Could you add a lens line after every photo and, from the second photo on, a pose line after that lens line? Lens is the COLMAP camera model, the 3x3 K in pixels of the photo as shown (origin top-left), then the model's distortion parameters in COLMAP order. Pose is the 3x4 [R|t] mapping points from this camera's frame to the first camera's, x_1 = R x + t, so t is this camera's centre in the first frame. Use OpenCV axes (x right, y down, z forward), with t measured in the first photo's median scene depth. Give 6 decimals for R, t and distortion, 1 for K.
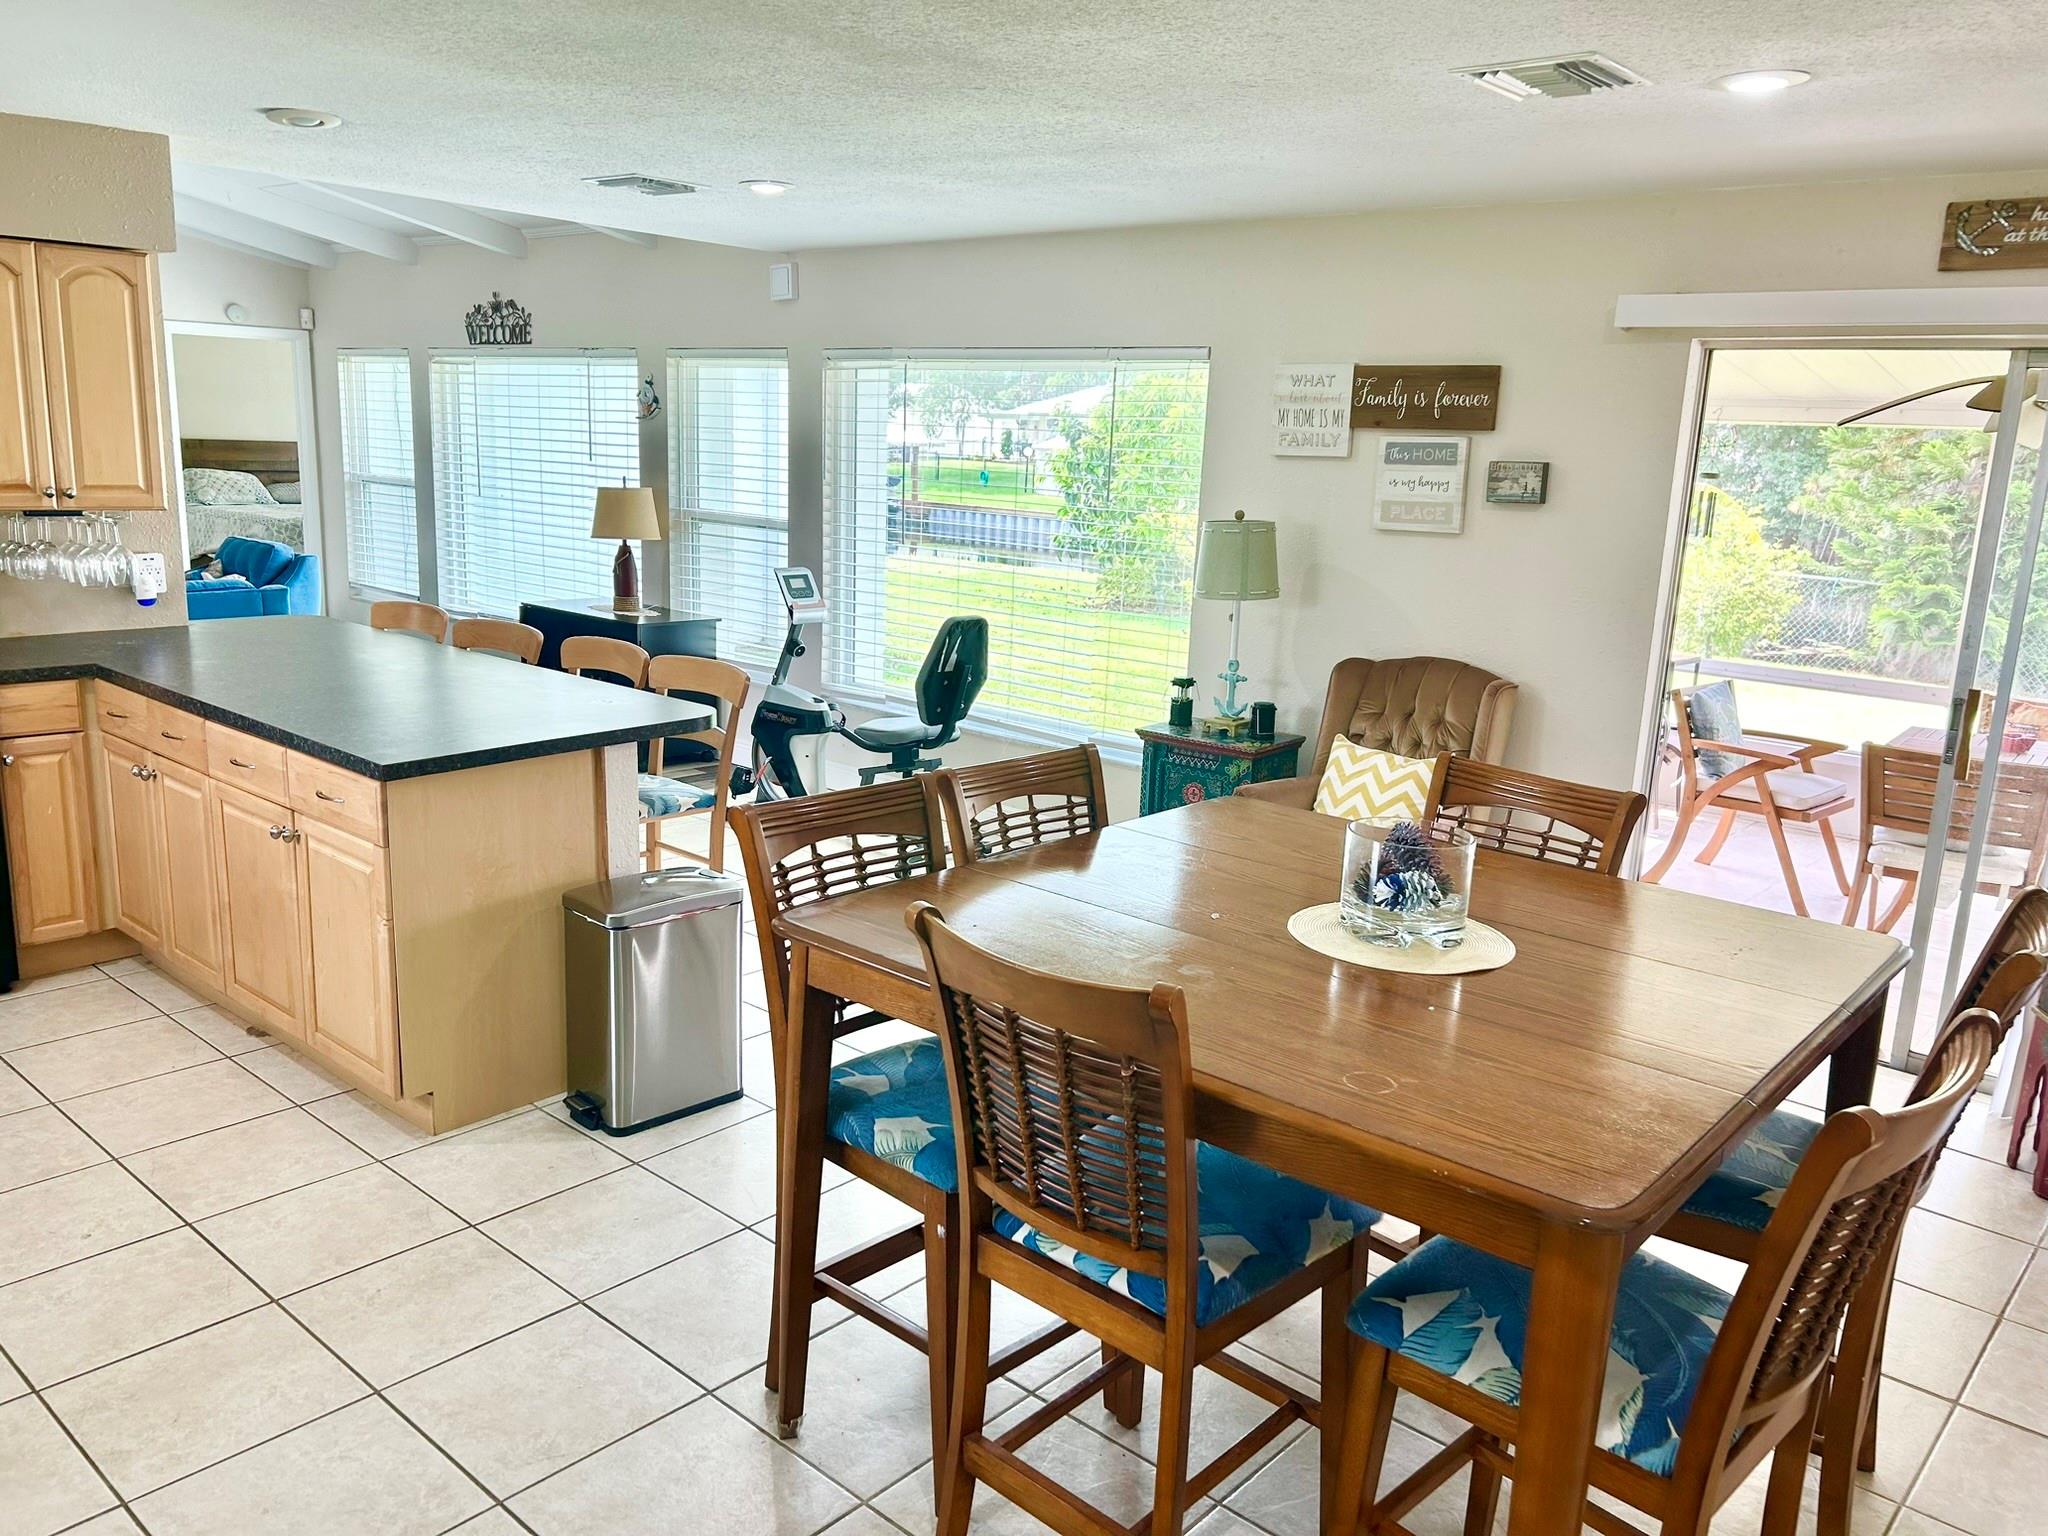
lens RADIAL K [[1548.1, 0, 1024.0], [0, 1548.1, 768.0], [0, 0, 1]] dist [0.005670, 0.002597]
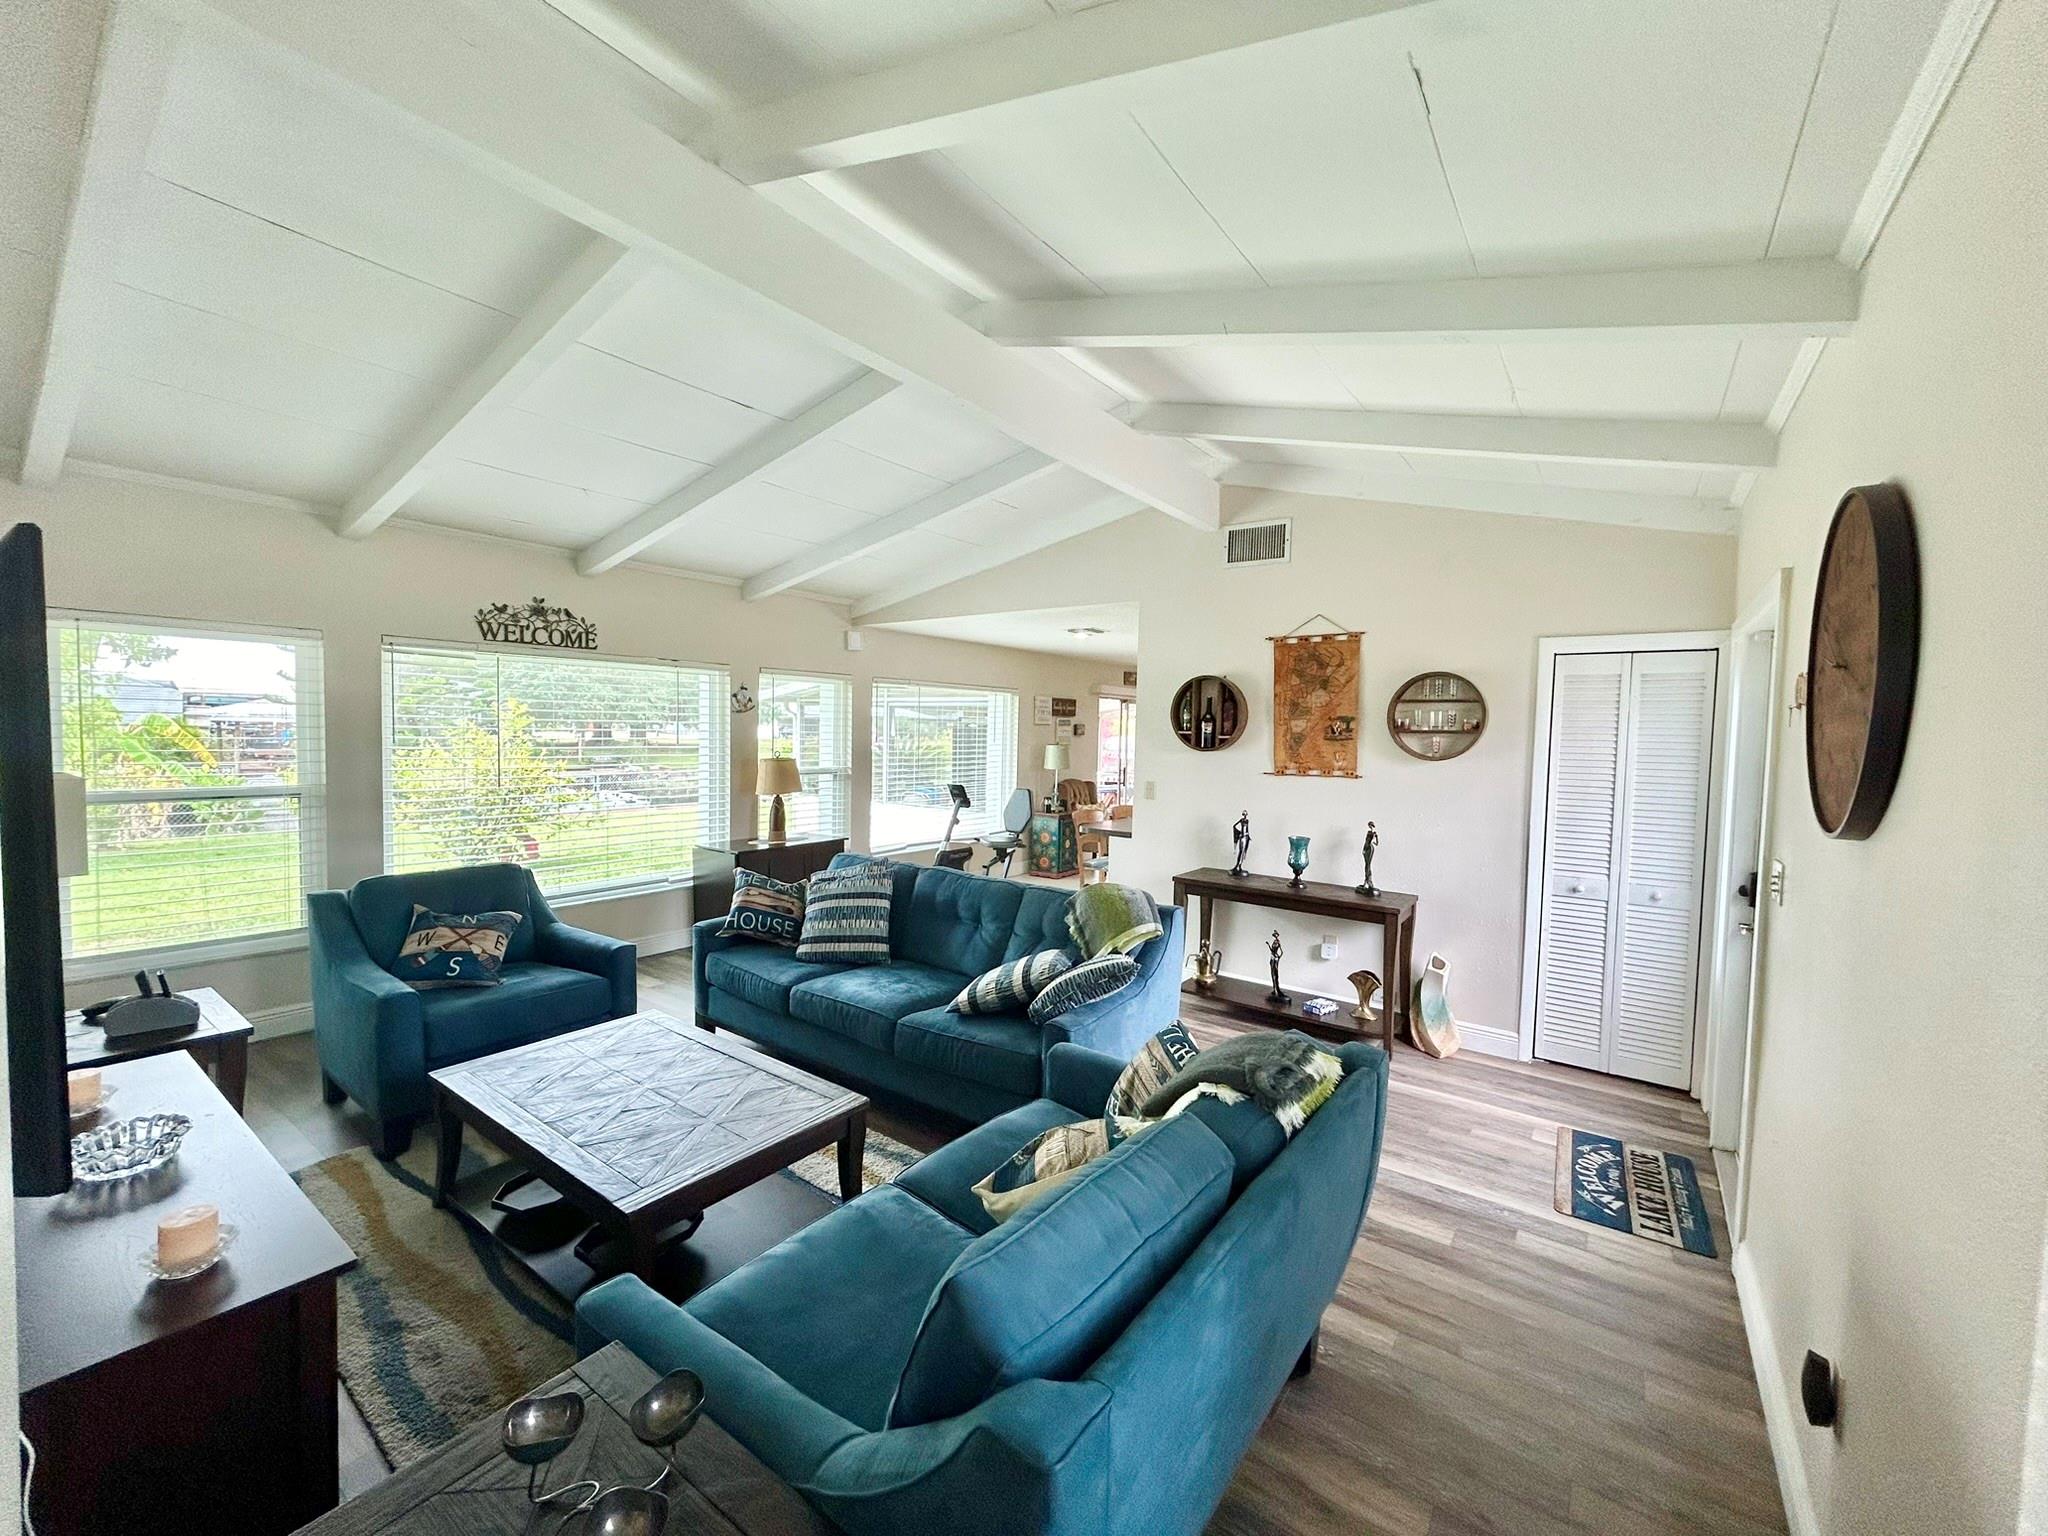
lens RADIAL K [[821.0, 0, 1024.0], [0, 821.0, 768.0], [0, 0, 1]] dist [0.000596, -0.000003]
pose [[-0.094752, -0.091309, 0.991305, -0.959640], [0.189085, 0.976006, 0.107973, -0.191394], [-0.977379, 0.197672, -0.075213, 0.743925]]
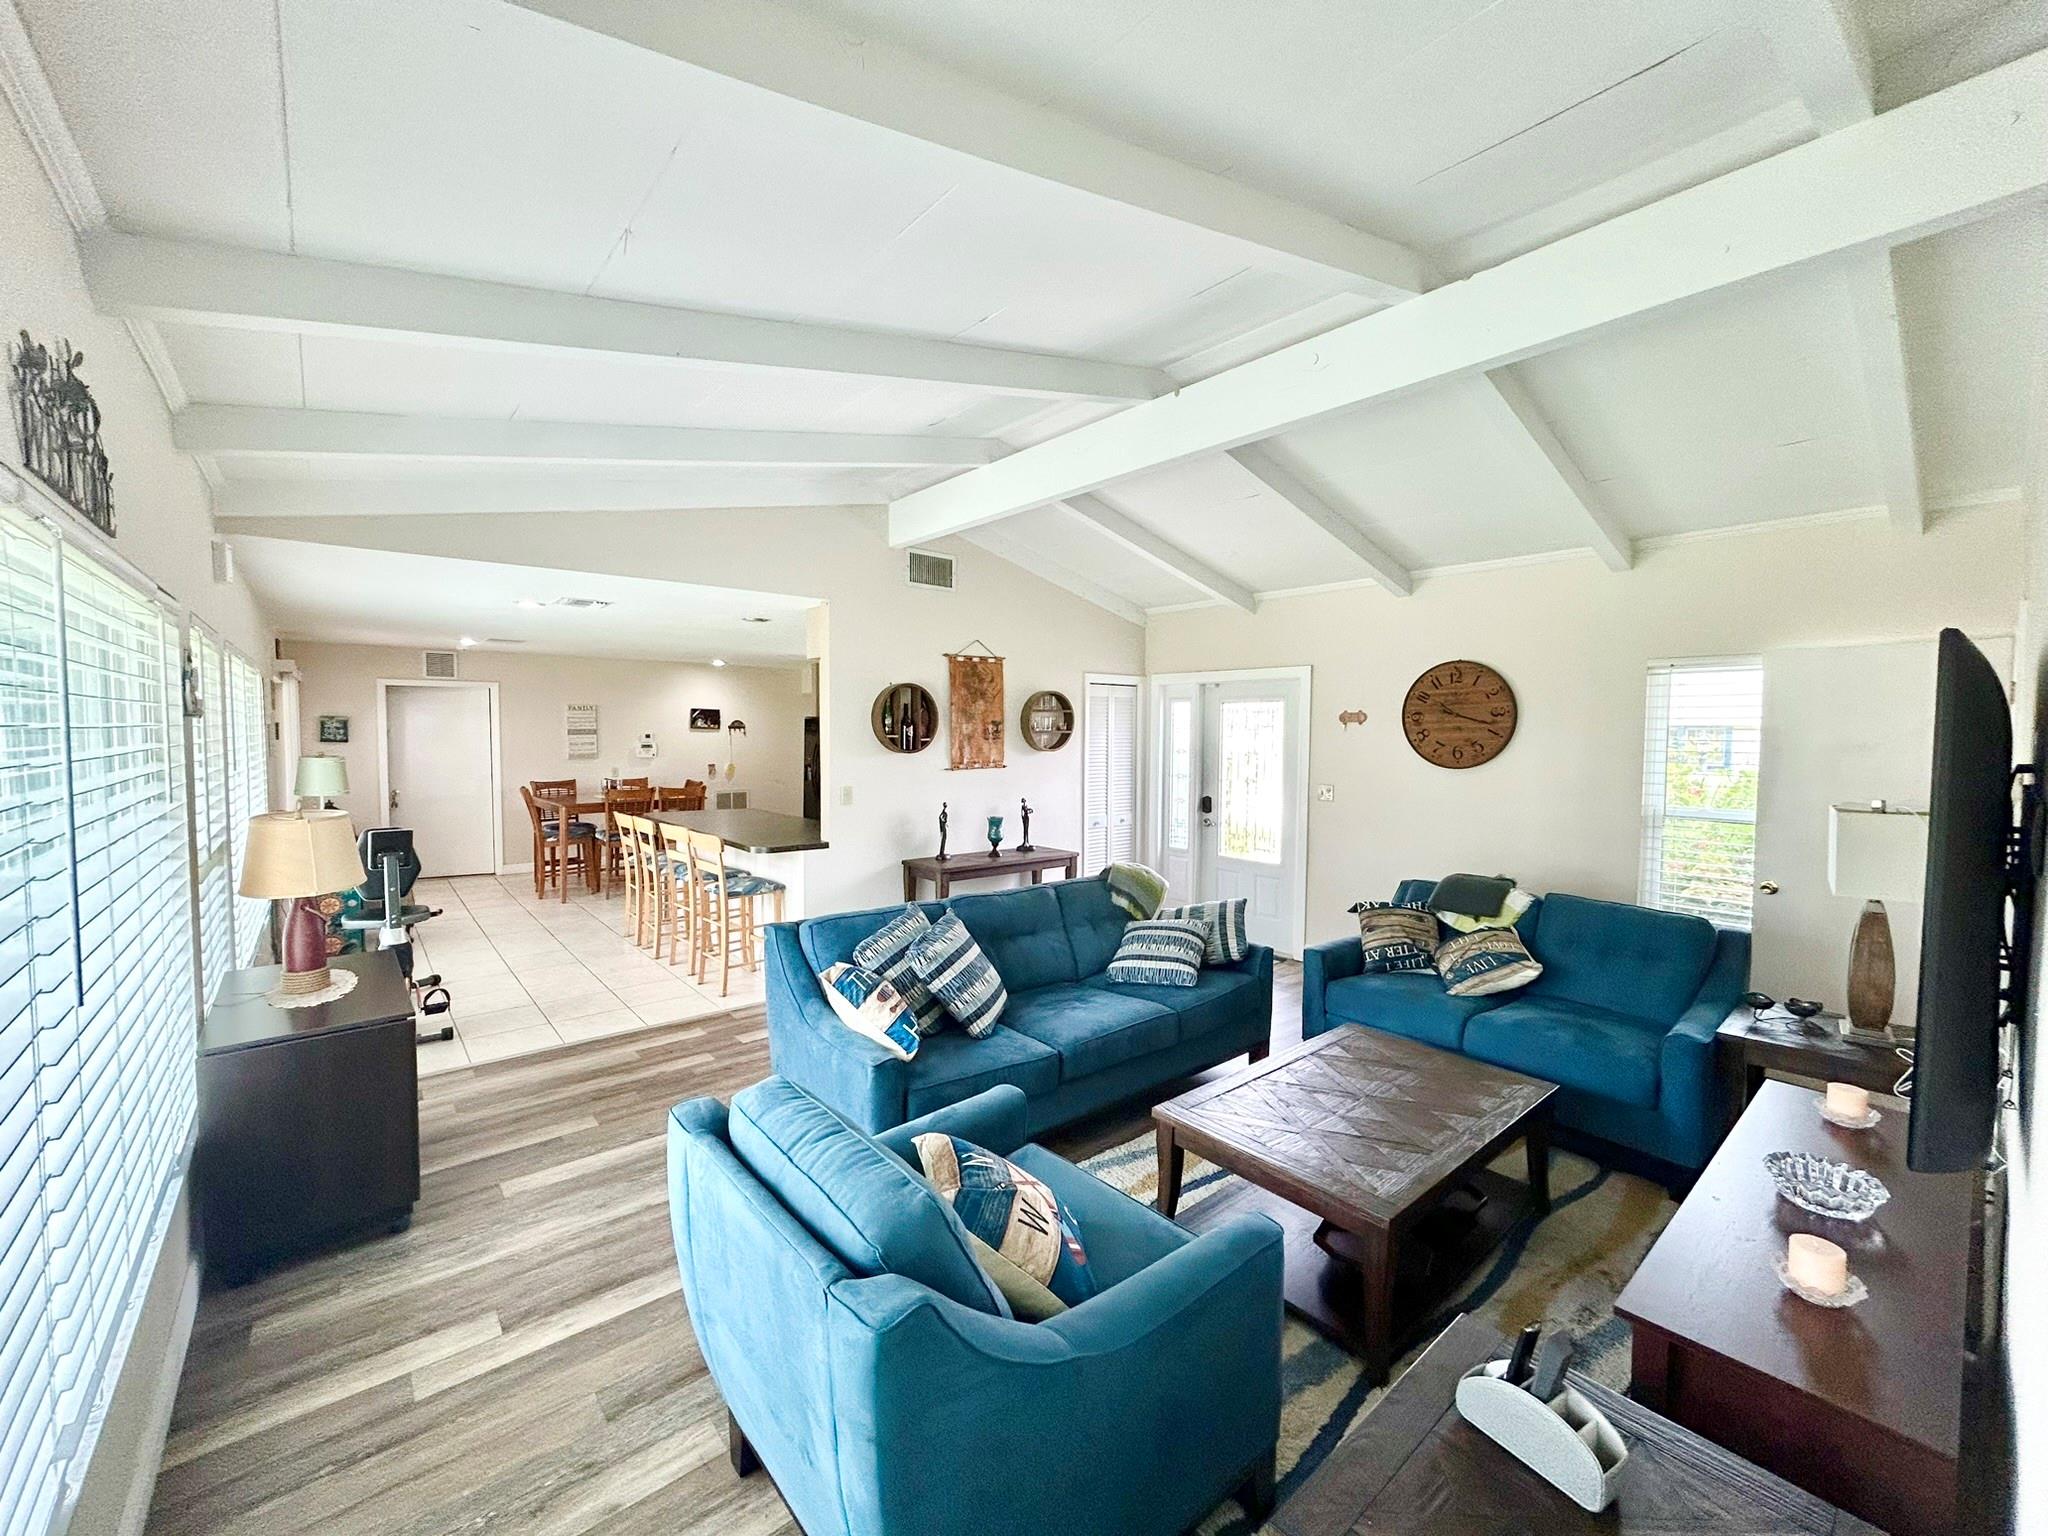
lens RADIAL K [[821.0, 0, 1024.0], [0, 821.0, 768.0], [0, 0, 1]] dist [0.000596, -0.000003]
pose [[-0.988656, -0.054616, 0.139913, -0.577049], [-0.015743, 0.964094, 0.265093, -0.272401], [-0.149368, 0.259883, -0.954018, 1.158248]]
